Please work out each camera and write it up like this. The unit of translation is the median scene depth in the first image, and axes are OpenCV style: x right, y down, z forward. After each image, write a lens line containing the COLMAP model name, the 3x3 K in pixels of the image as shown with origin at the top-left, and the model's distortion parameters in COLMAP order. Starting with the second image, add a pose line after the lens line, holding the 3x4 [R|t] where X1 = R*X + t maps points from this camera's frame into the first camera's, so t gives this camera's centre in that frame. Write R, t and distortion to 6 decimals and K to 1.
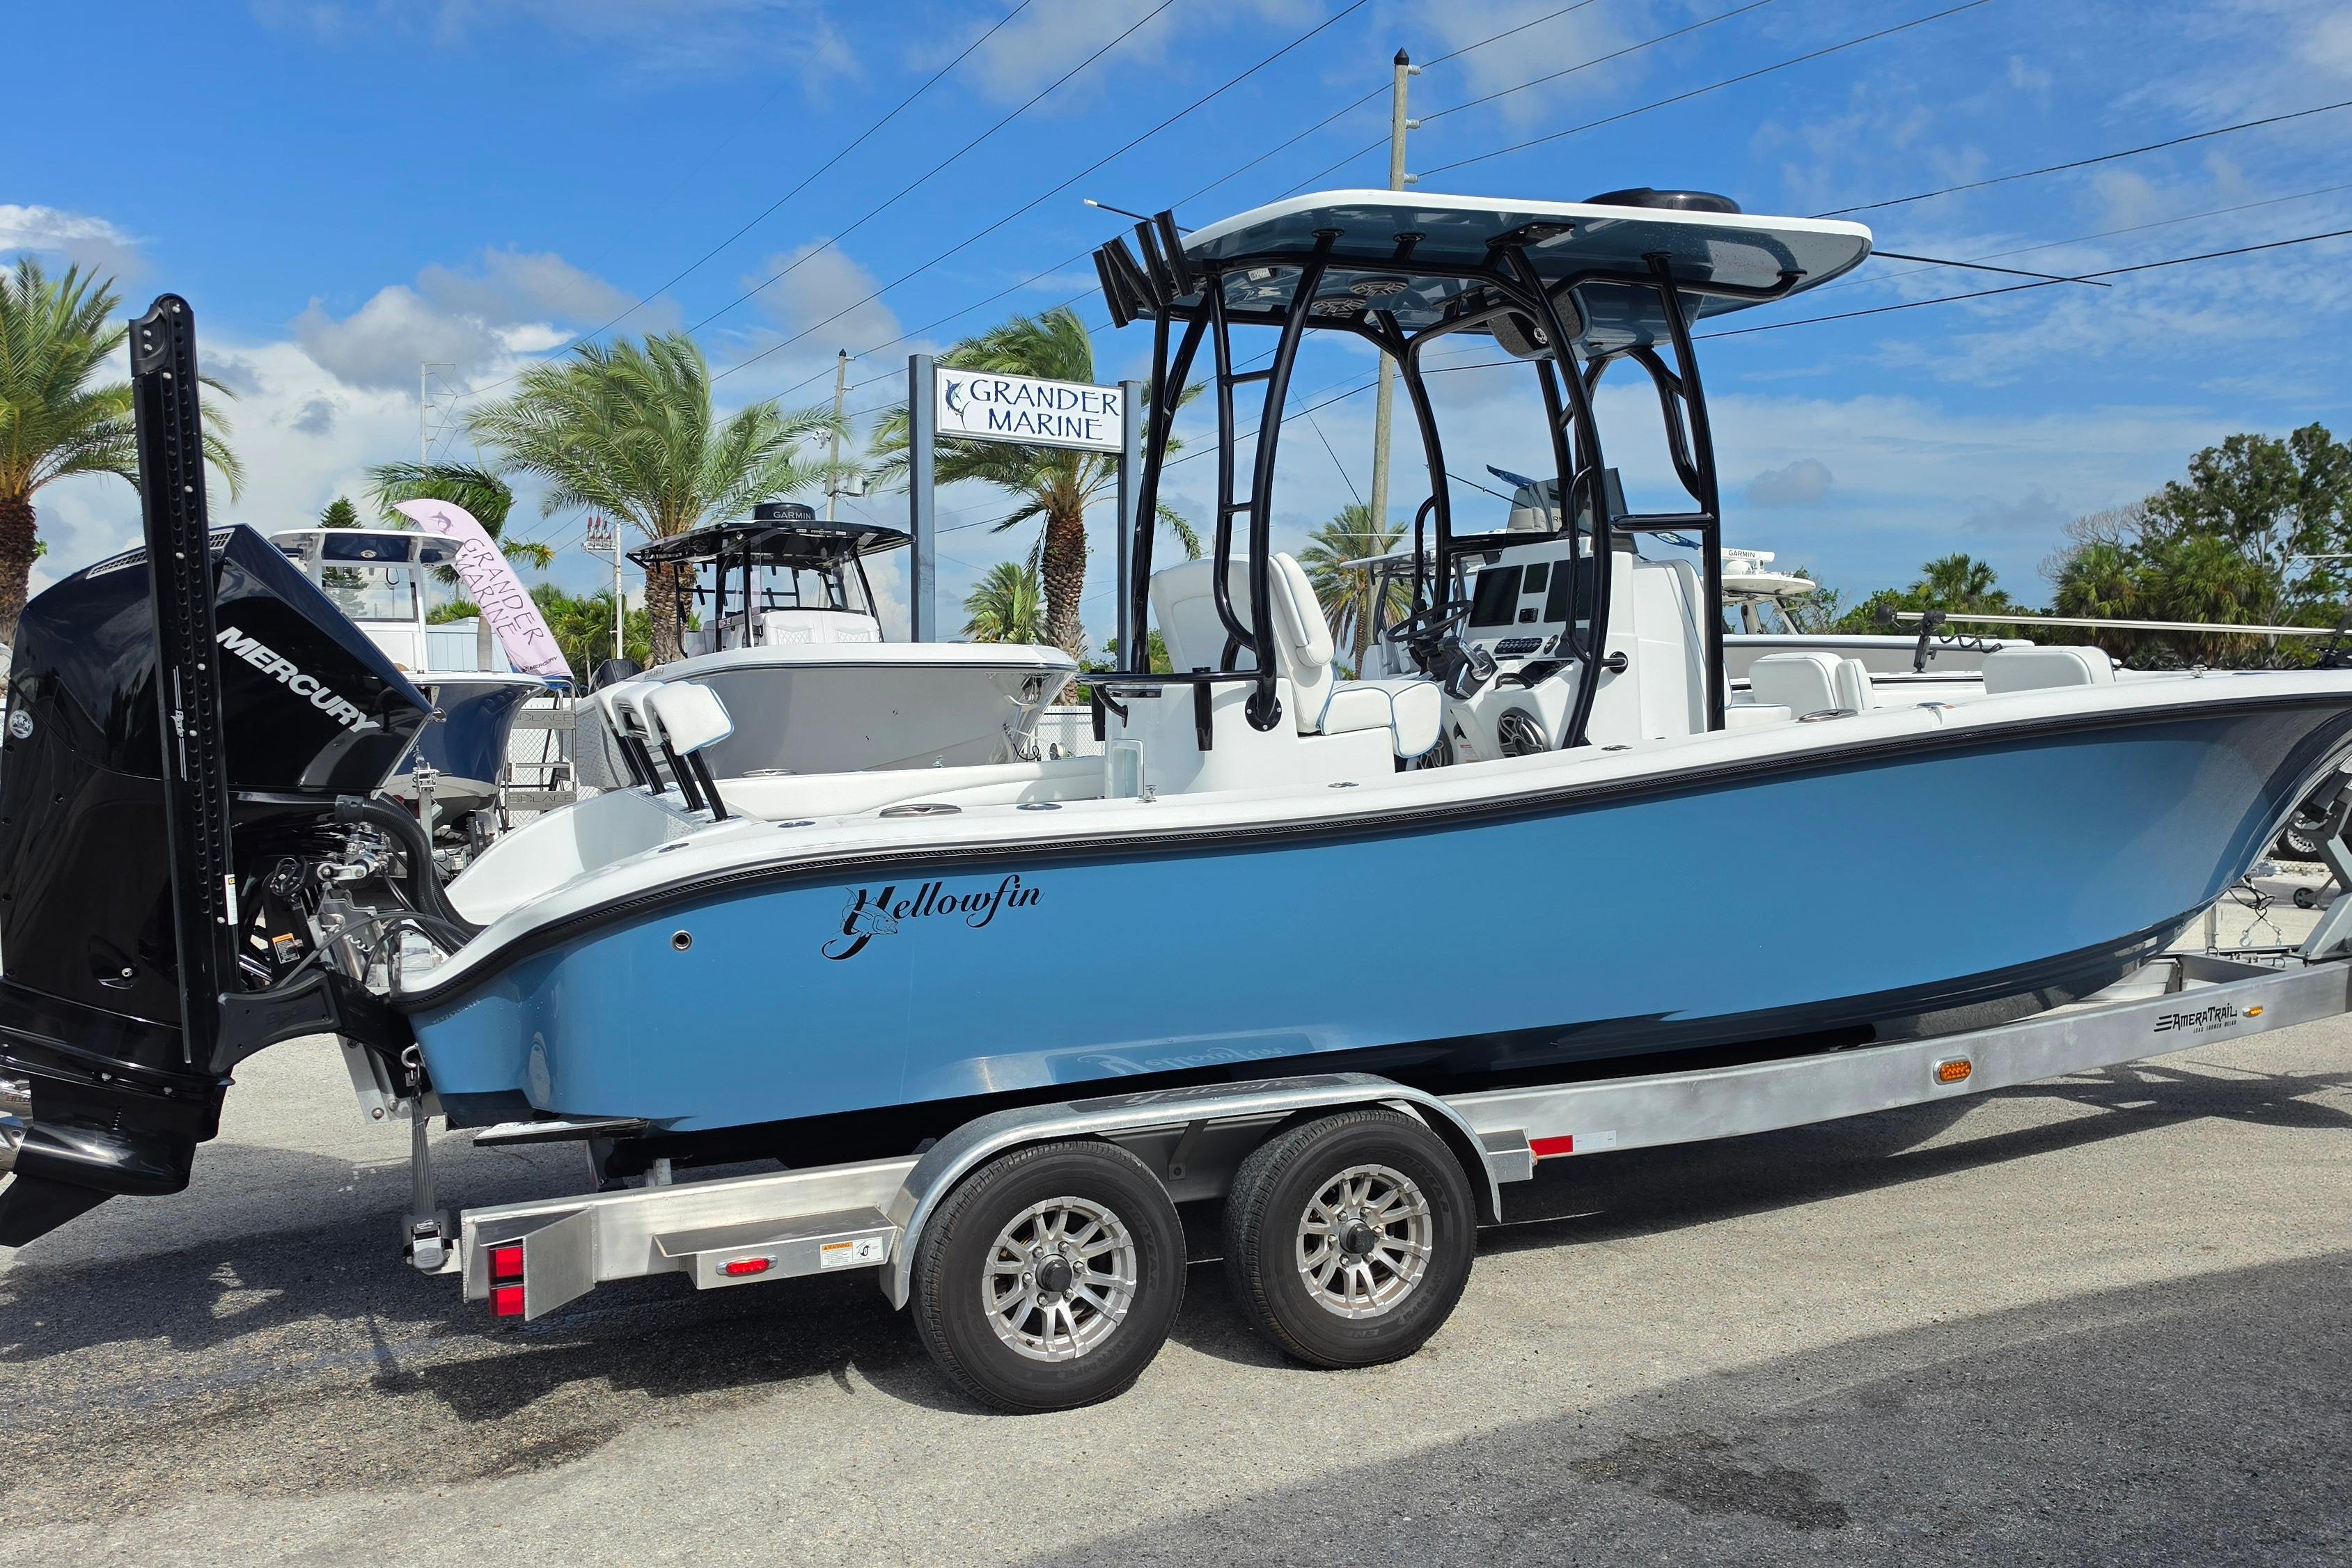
lens RADIAL K [[1844.5, 0, 1176.0], [0, 1844.5, 784.0], [0, 0, 1]] dist [0.120068, -0.192710]
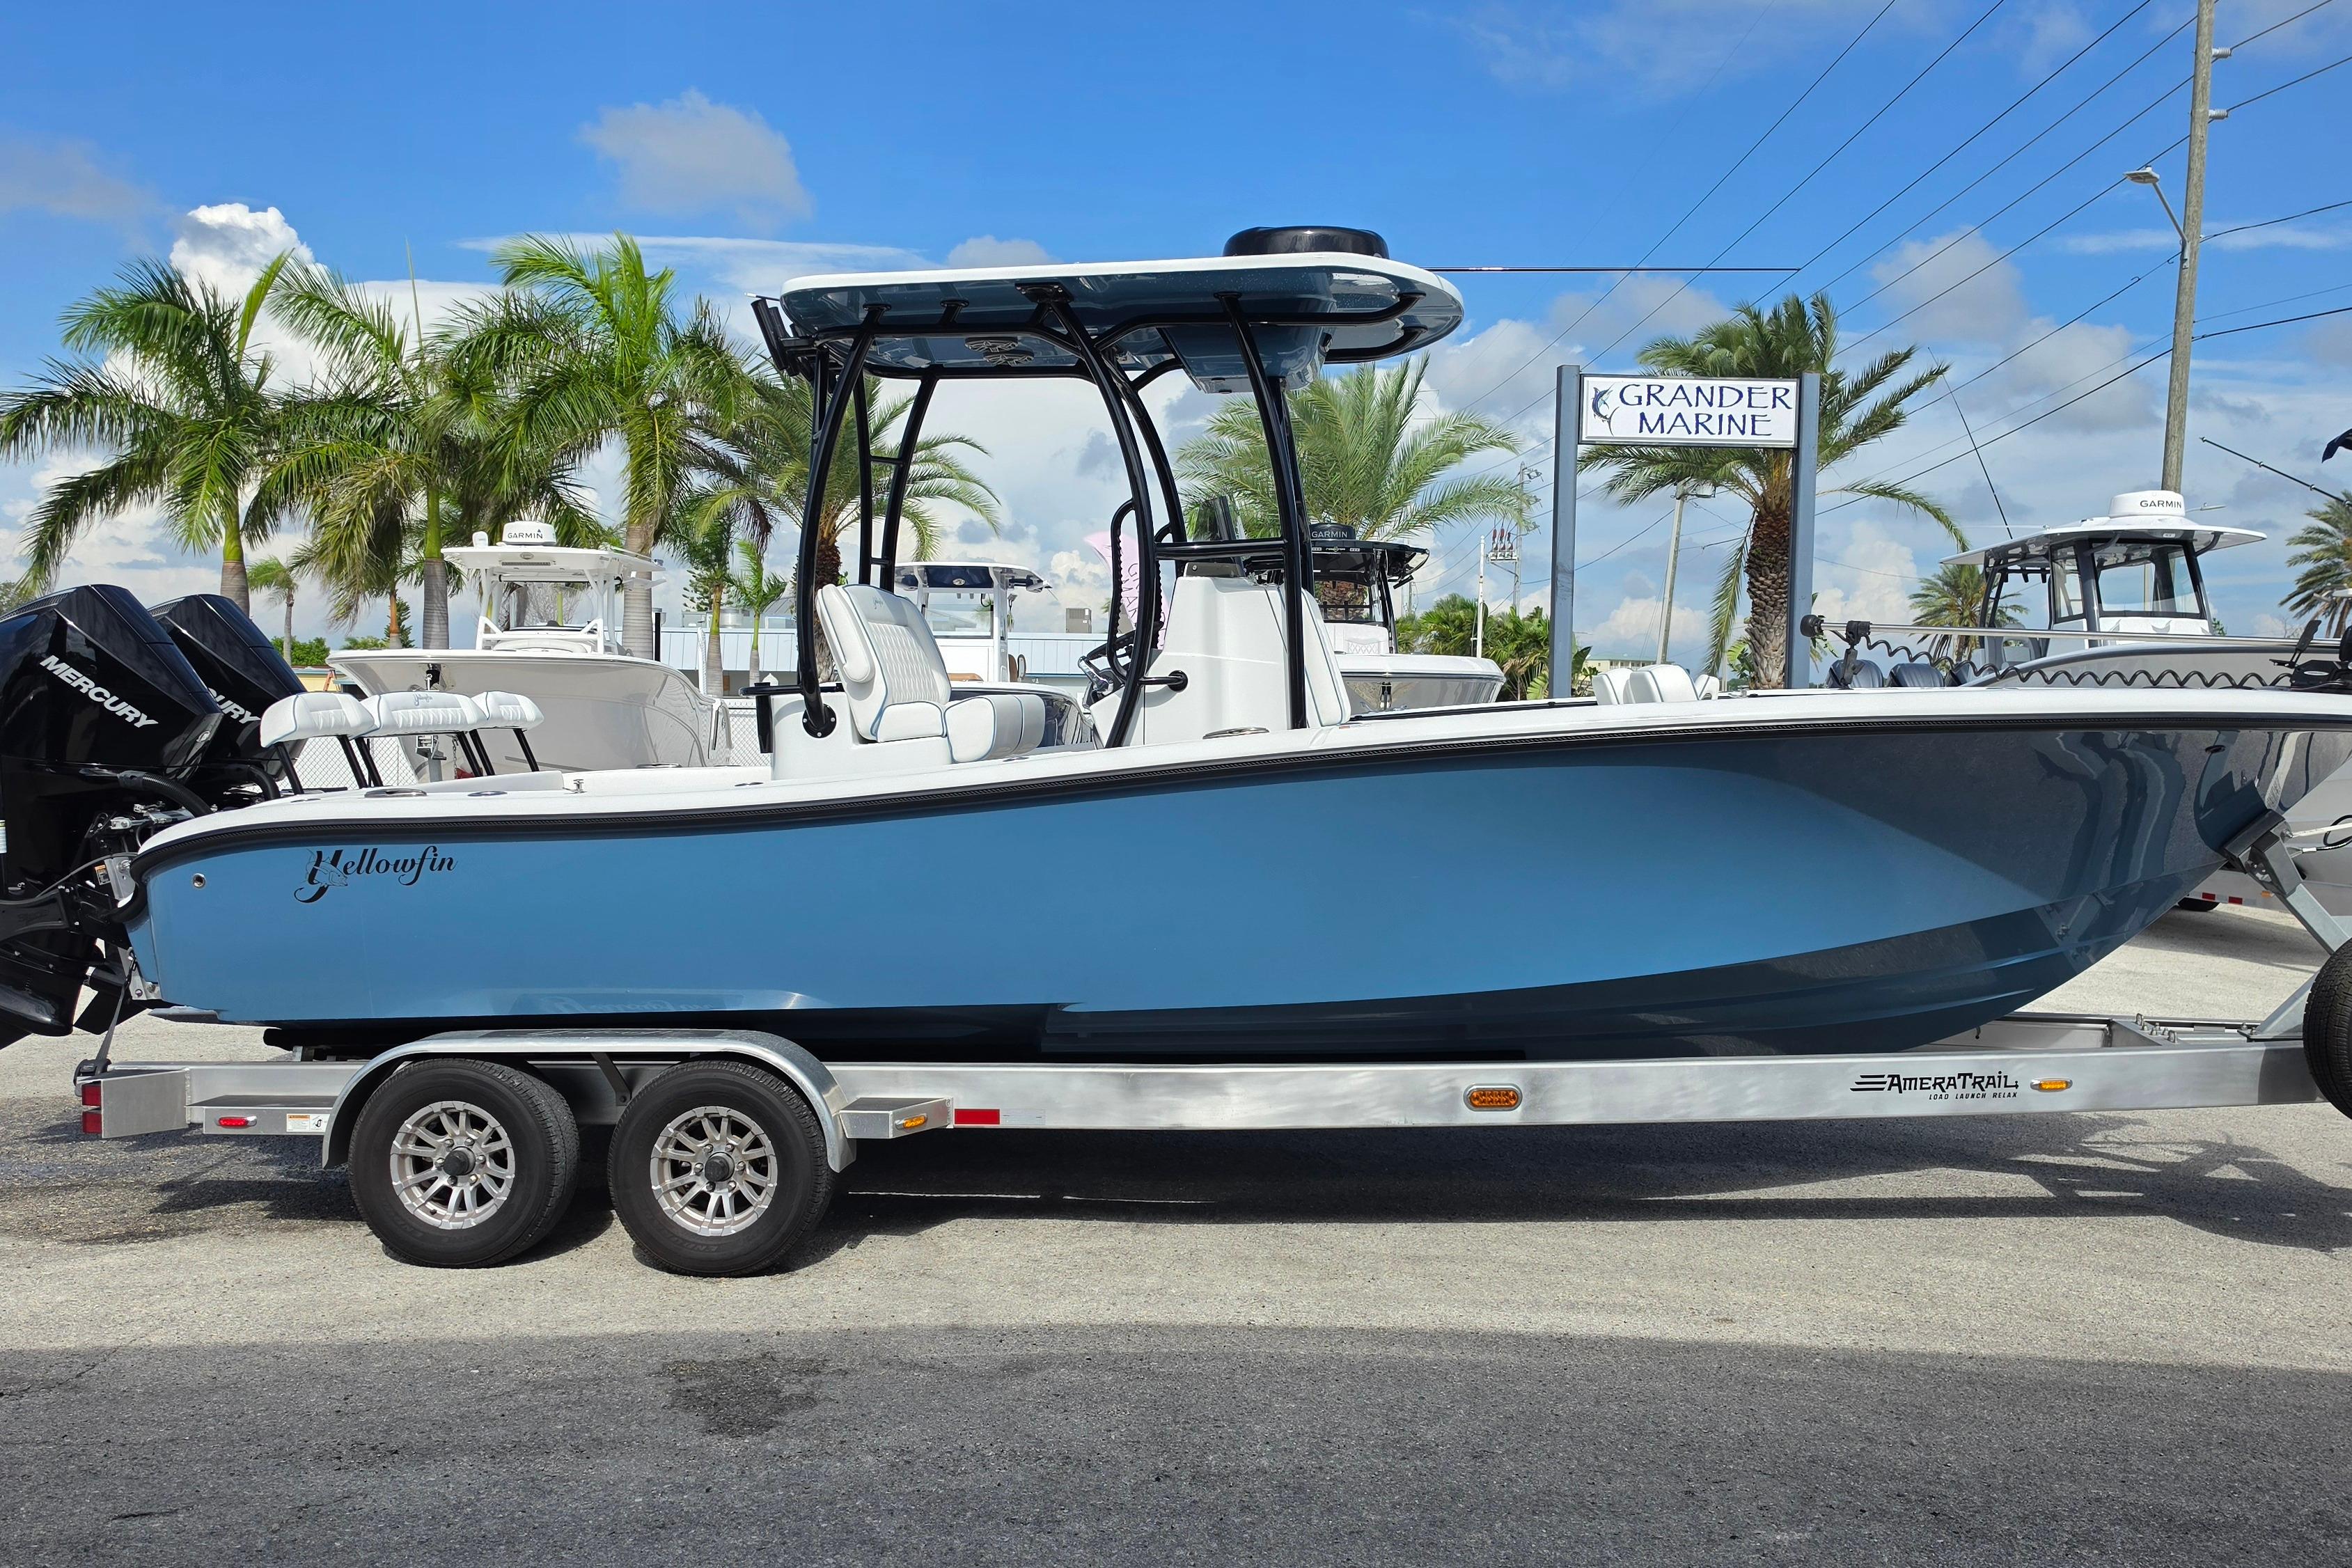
lens RADIAL K [[1823.3, 0, 1168.7], [0, 1823.3, 769.6], [0, 0, 1]] dist [0.113240, -0.166961]
pose [[0.890021, 0.024768, -0.455246, 0.781688], [-0.029045, 0.999575, -0.002403, -0.012555], [0.454993, 0.015361, 0.890363, 0.075886]]
